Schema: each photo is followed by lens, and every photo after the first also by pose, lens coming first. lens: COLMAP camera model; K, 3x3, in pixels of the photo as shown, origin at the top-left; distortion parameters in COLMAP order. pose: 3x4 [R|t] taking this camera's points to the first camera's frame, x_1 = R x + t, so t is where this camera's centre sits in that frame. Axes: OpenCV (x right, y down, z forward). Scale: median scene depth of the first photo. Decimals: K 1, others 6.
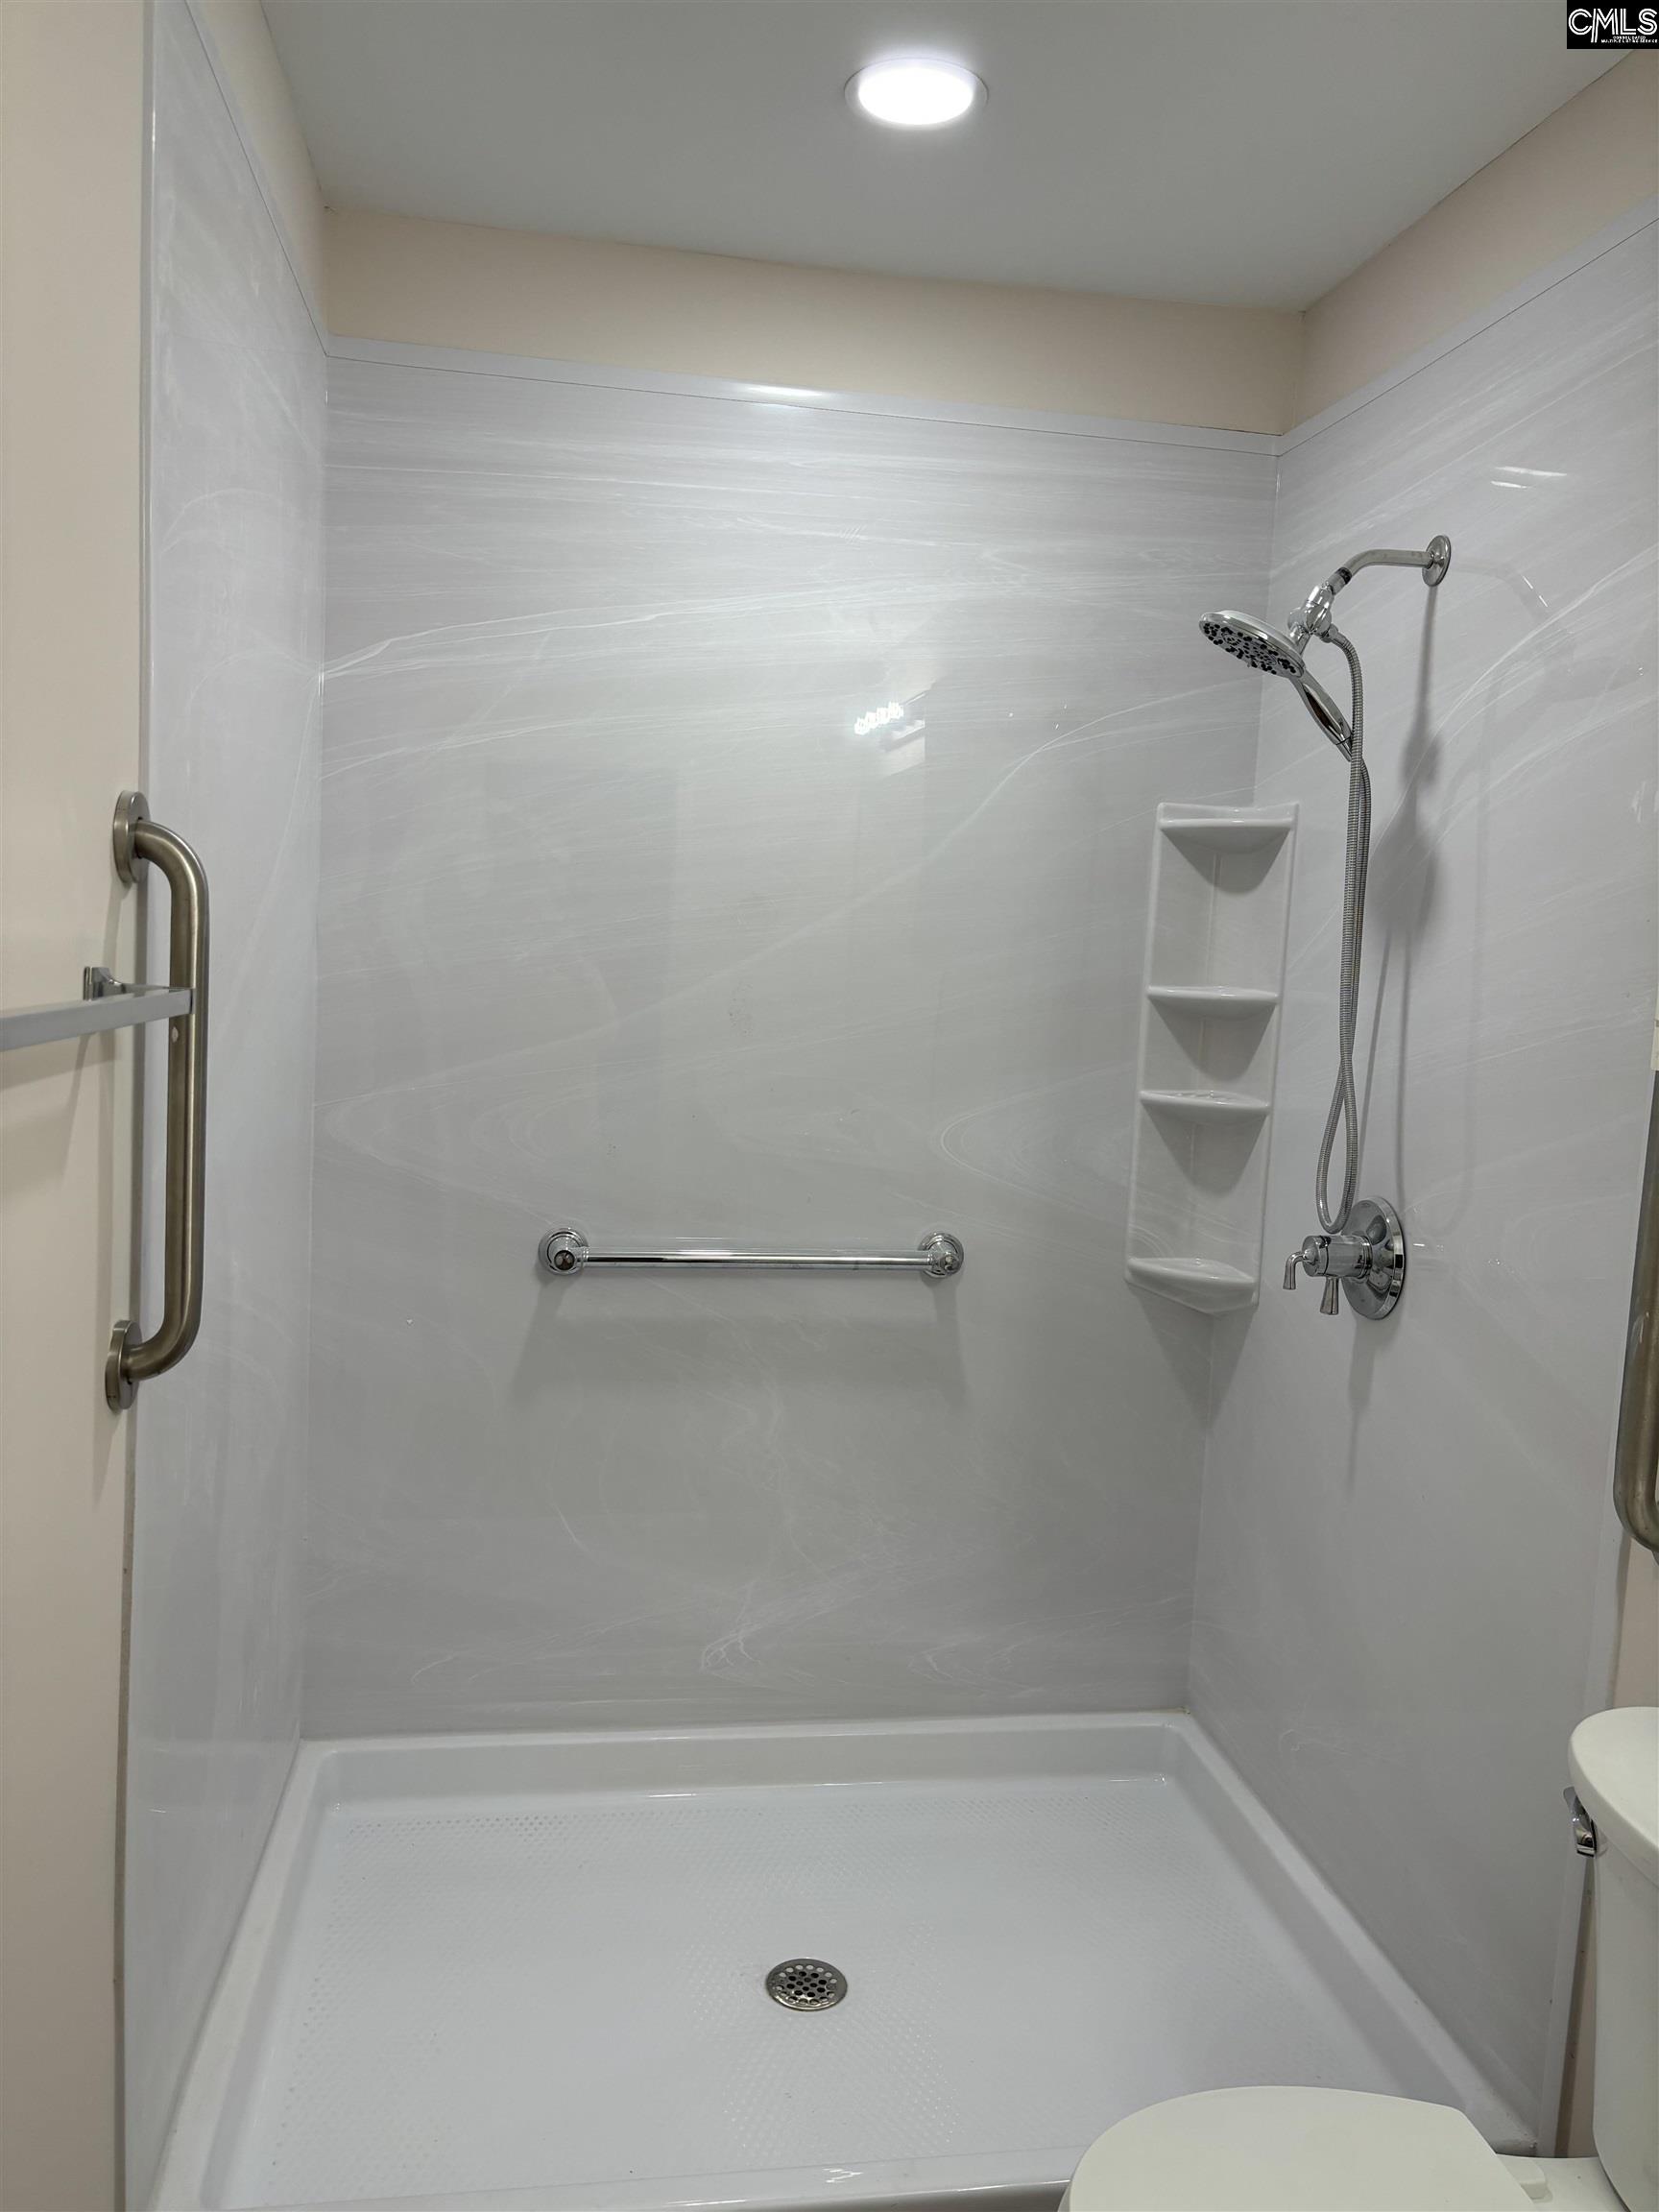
lens RADIAL K [[1688.9, 0, 821.4], [0, 1688.9, 1106.1], [0, 0, 1]] dist [0.047838, -0.052870]
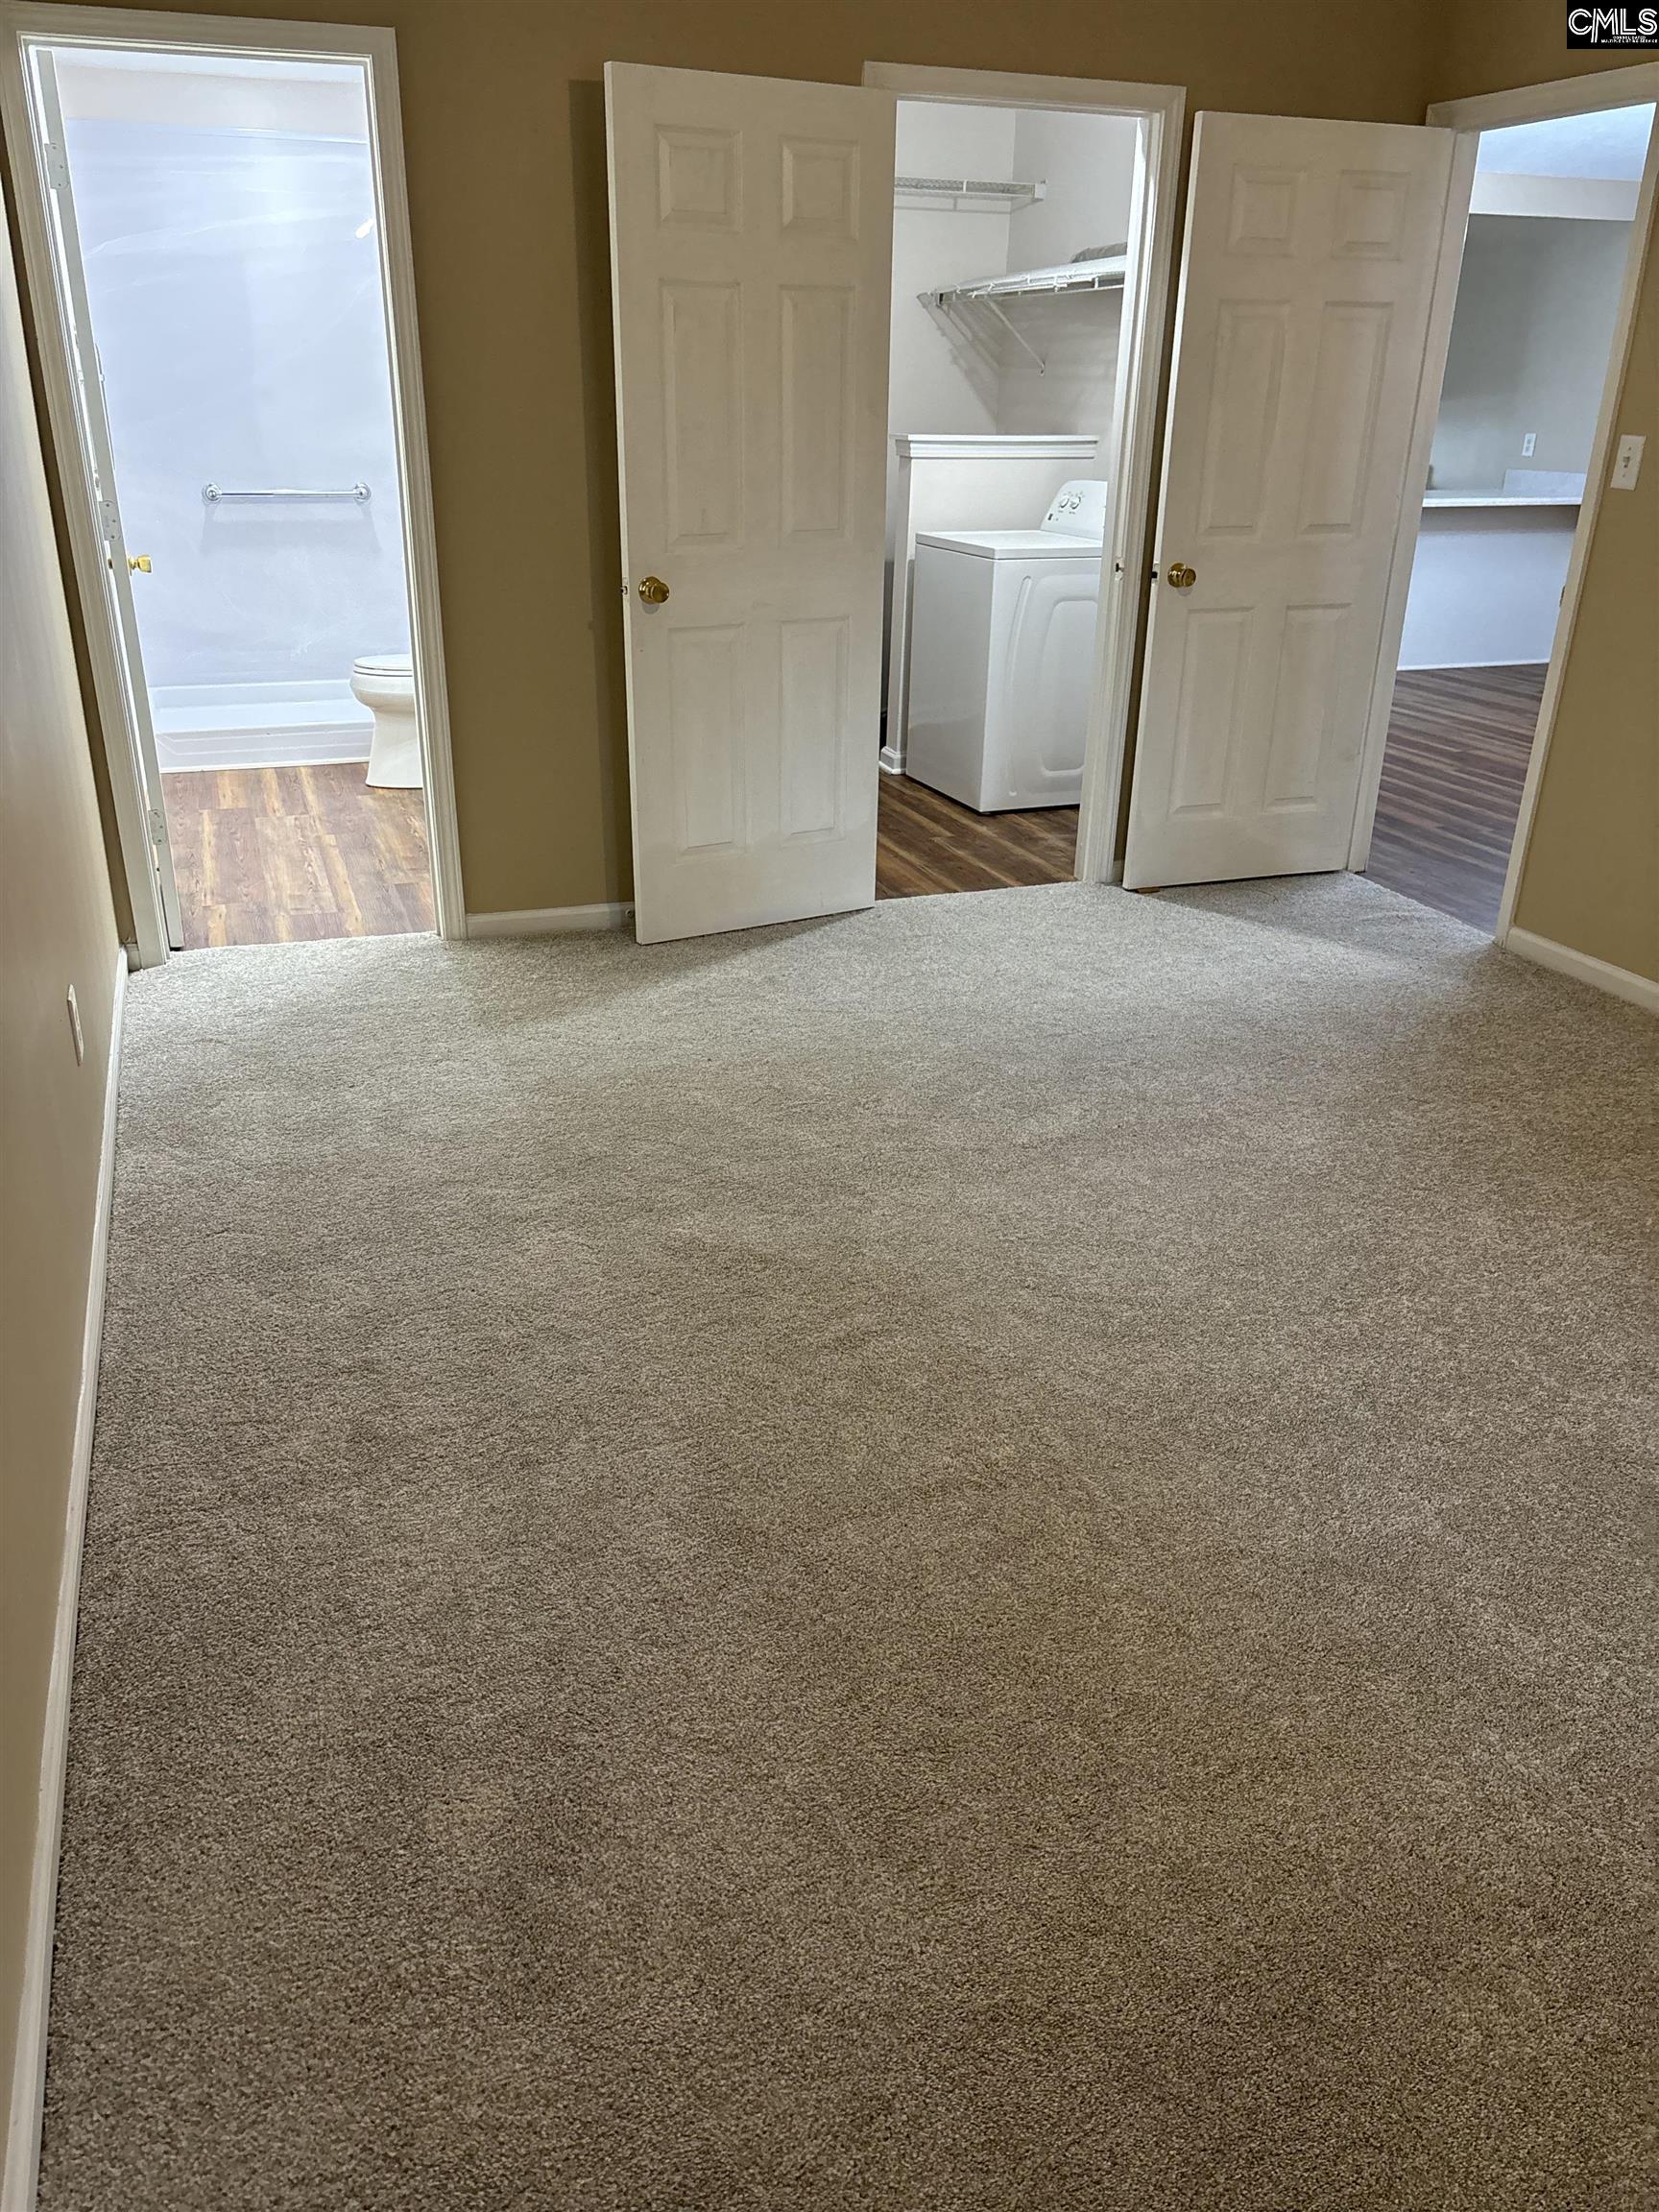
lens RADIAL K [[1688.9, 0, 829.1], [0, 1688.9, 1148.7], [0, 0, 1]] dist [0.047838, -0.052870]
pose [[0.984538, -0.099086, 0.144454, 0.318421], [0.048136, 0.945932, 0.320773, 0.253025], [-0.168428, -0.308860, 0.936076, -2.020798]]
